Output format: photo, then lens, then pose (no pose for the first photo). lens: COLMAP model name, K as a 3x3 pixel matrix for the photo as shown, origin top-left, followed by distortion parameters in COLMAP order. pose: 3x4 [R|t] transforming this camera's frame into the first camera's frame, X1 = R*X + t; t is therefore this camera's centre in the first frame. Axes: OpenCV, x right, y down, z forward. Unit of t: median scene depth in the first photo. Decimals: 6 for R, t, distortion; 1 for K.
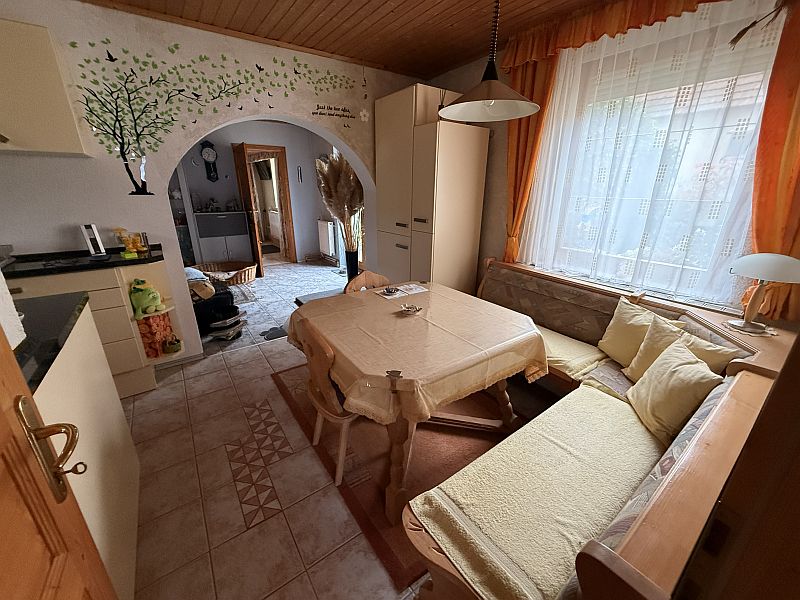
lens RADIAL K [[319.7, 0, 403.4], [0, 319.7, 301.2], [0, 0, 1]] dist [-0.003730, 0.000088]
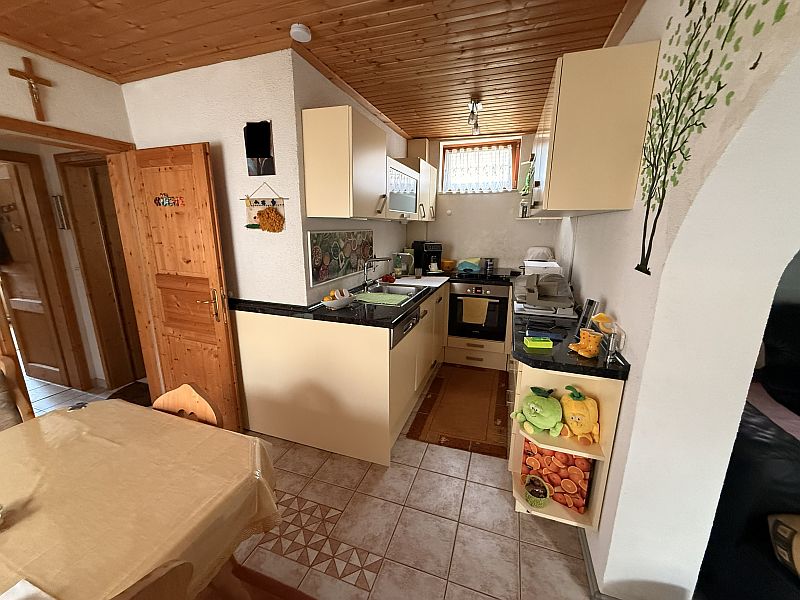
lens RADIAL K [[319.7, 0, 384.4], [0, 319.7, 294.3], [0, 0, 1]] dist [-0.003730, 0.000088]
pose [[-0.830667, 0.118437, -0.544027, -0.155910], [-0.203403, 0.845021, 0.494537, -0.359297], [0.518286, 0.521453, -0.677840, 0.892491]]
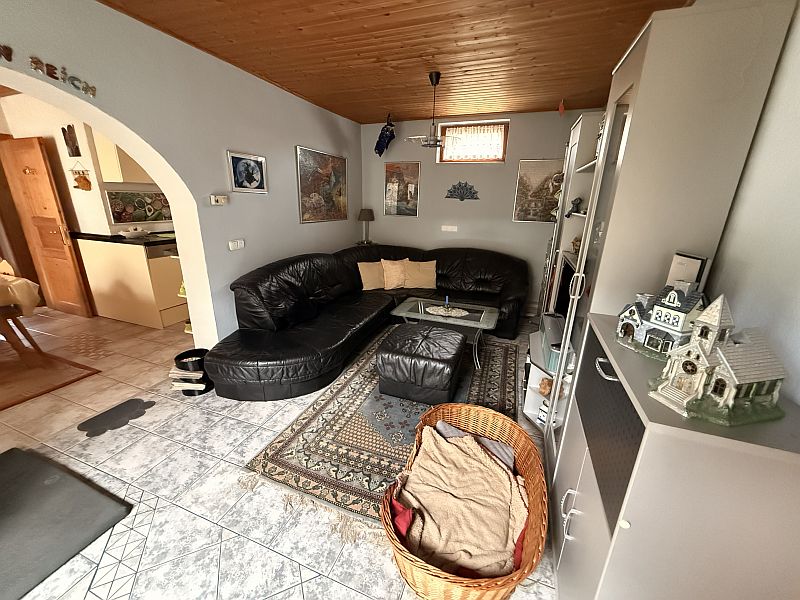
lens RADIAL K [[319.7, 0, 401.8], [0, 319.7, 299.3], [0, 0, 1]] dist [-0.003730, 0.000088]
pose [[-0.835106, 0.138565, -0.532352, -0.629320], [-0.217845, 0.805328, 0.551353, -0.657132], [0.505116, 0.576408, -0.642348, 1.791230]]
